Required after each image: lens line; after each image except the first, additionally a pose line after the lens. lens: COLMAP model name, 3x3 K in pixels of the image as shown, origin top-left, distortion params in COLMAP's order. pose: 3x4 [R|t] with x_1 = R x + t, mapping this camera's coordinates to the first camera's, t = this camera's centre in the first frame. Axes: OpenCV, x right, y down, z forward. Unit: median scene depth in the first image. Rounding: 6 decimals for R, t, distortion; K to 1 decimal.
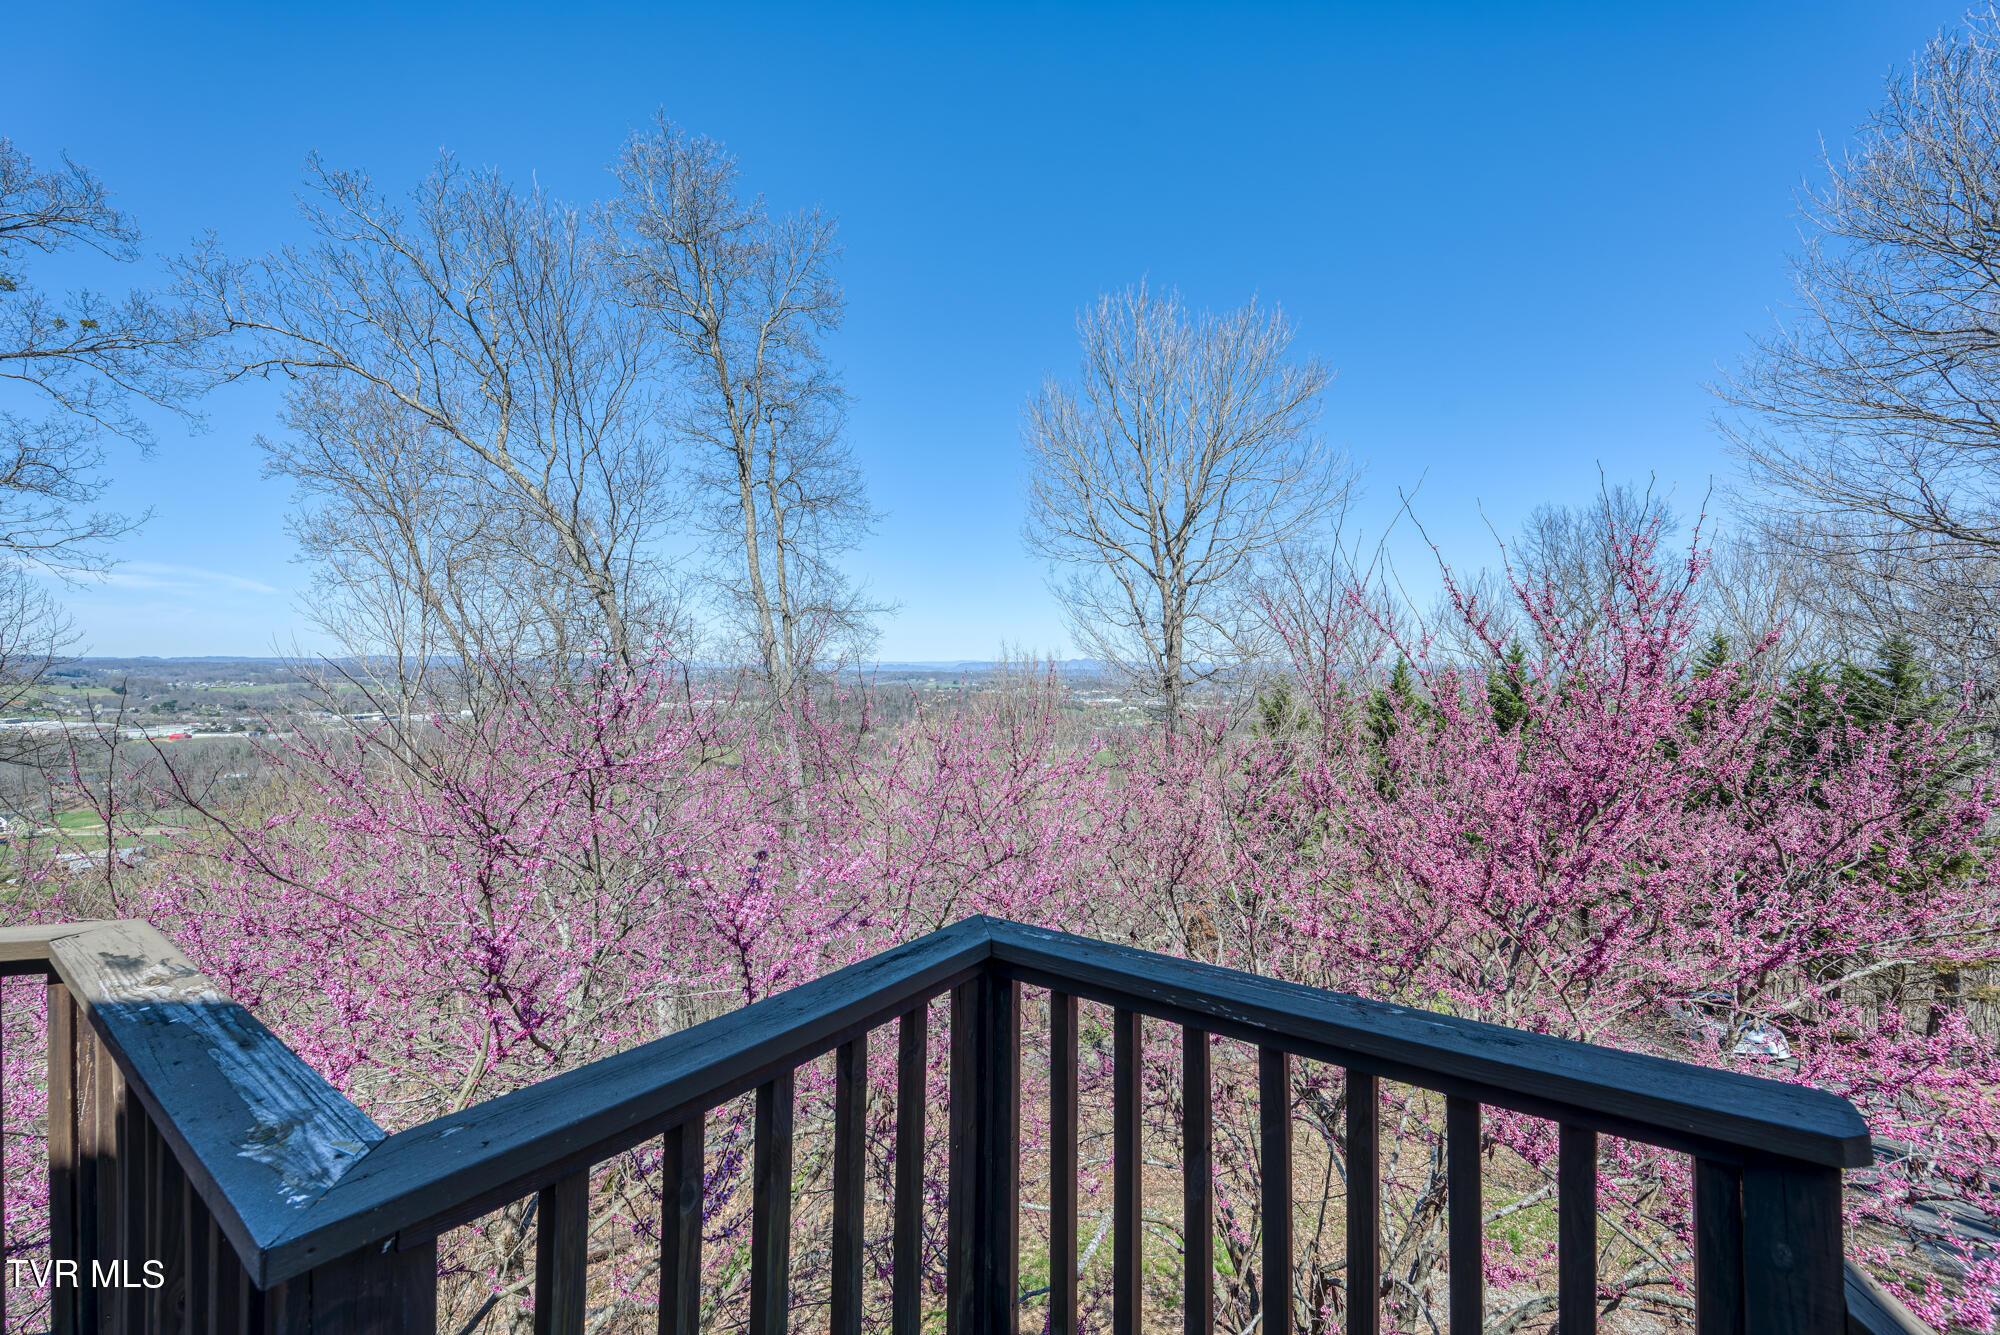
lens RADIAL K [[782.2, 0, 1008.2], [0, 782.2, 657.0], [0, 0, 1]] dist [-0.004499, -0.000497]
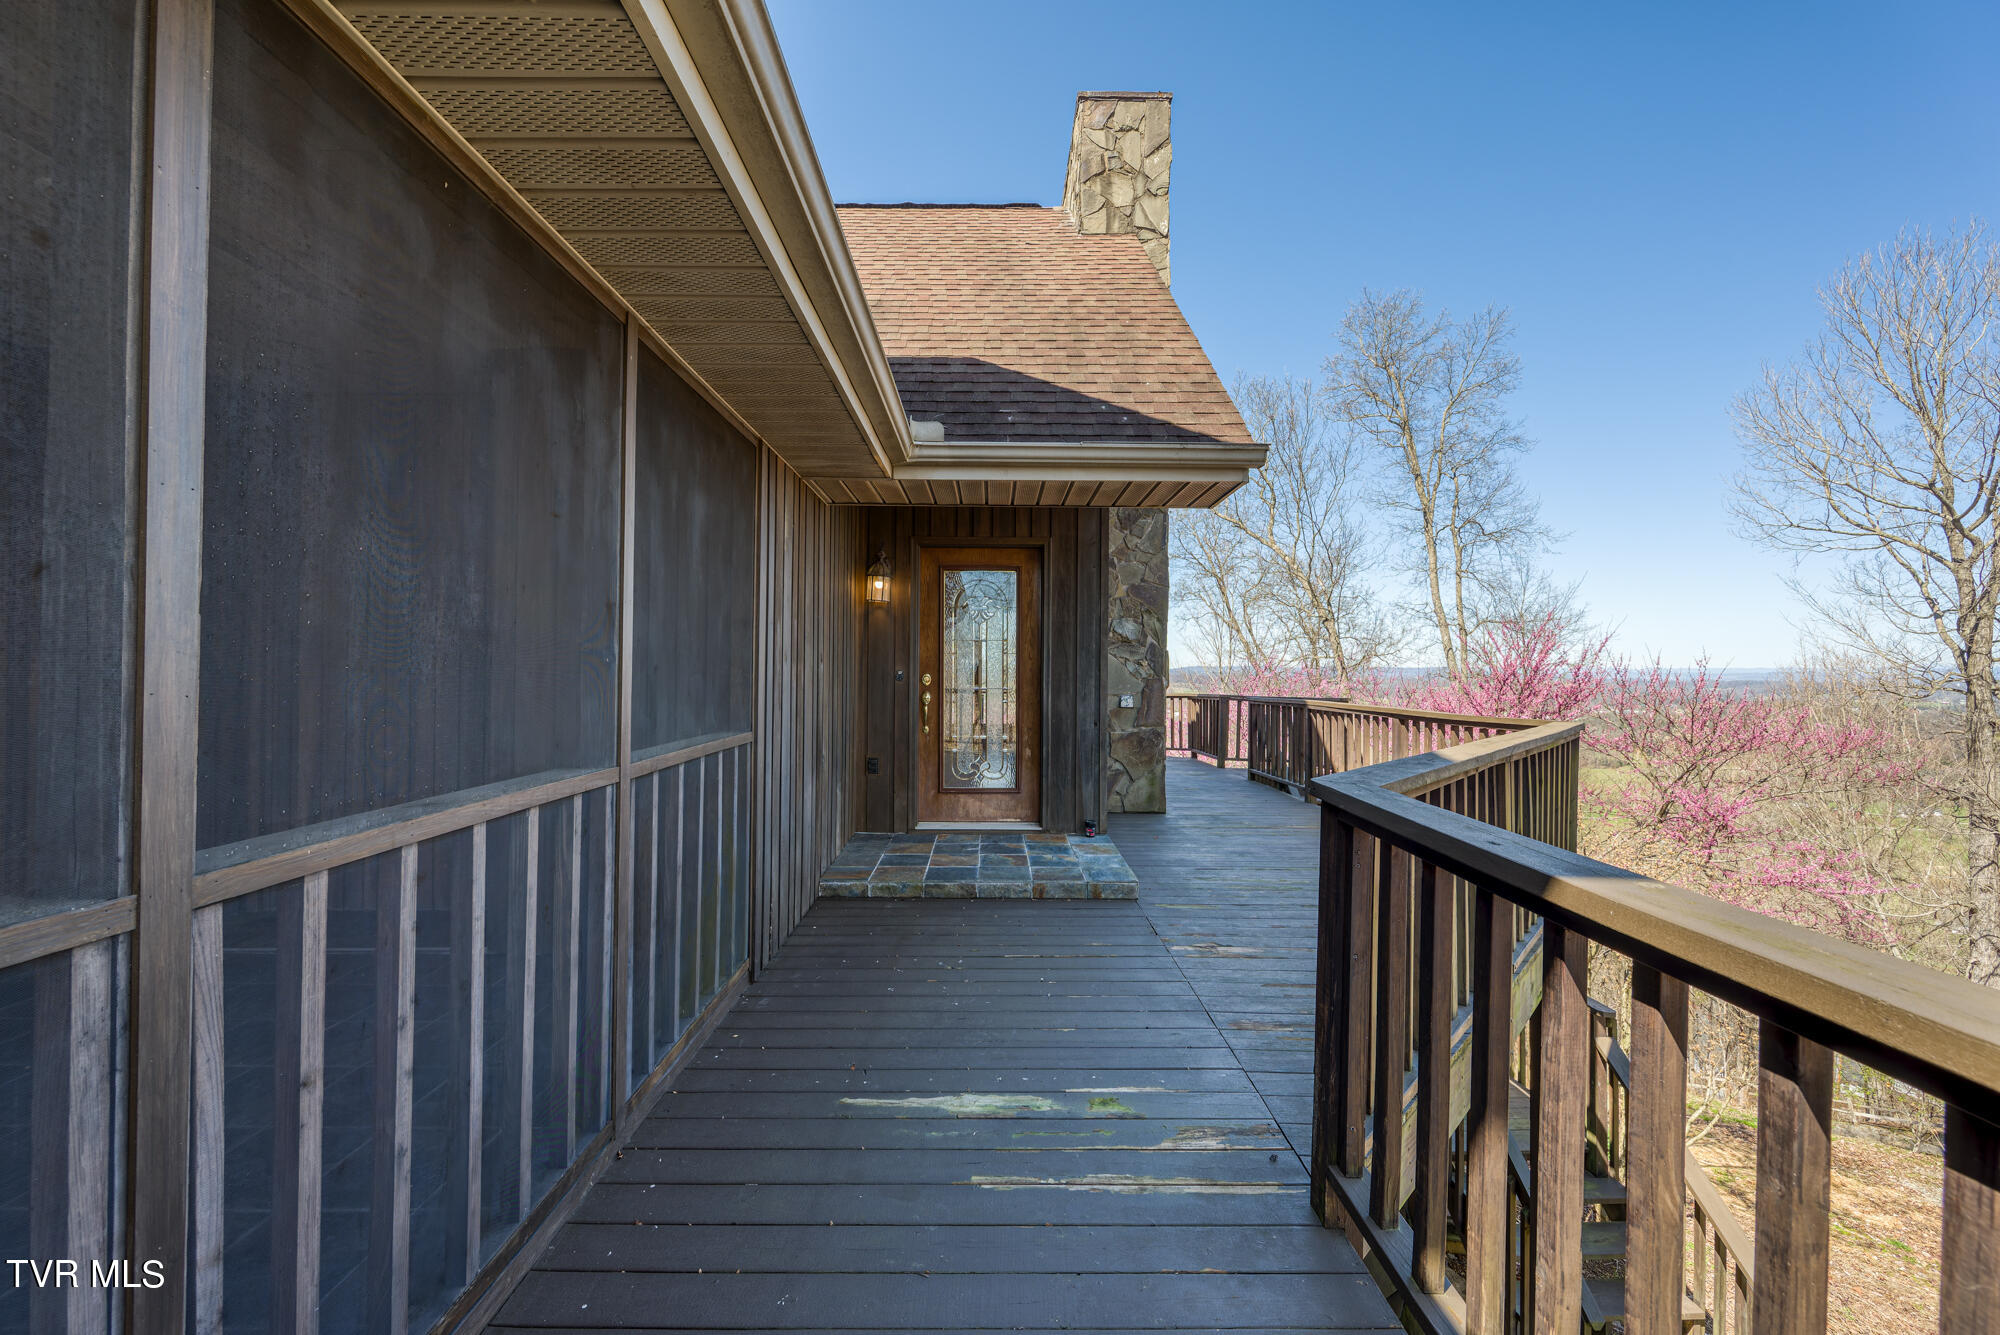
lens RADIAL K [[782.2, 0, 987.4], [0, 782.2, 659.8], [0, 0, 1]] dist [-0.004499, -0.000497]
pose [[0.583135, -0.014435, -0.812247, 0.287857], [0.009458, 0.999895, -0.010980, 0.005287], [0.812320, -0.001279, 0.583211, -0.376986]]
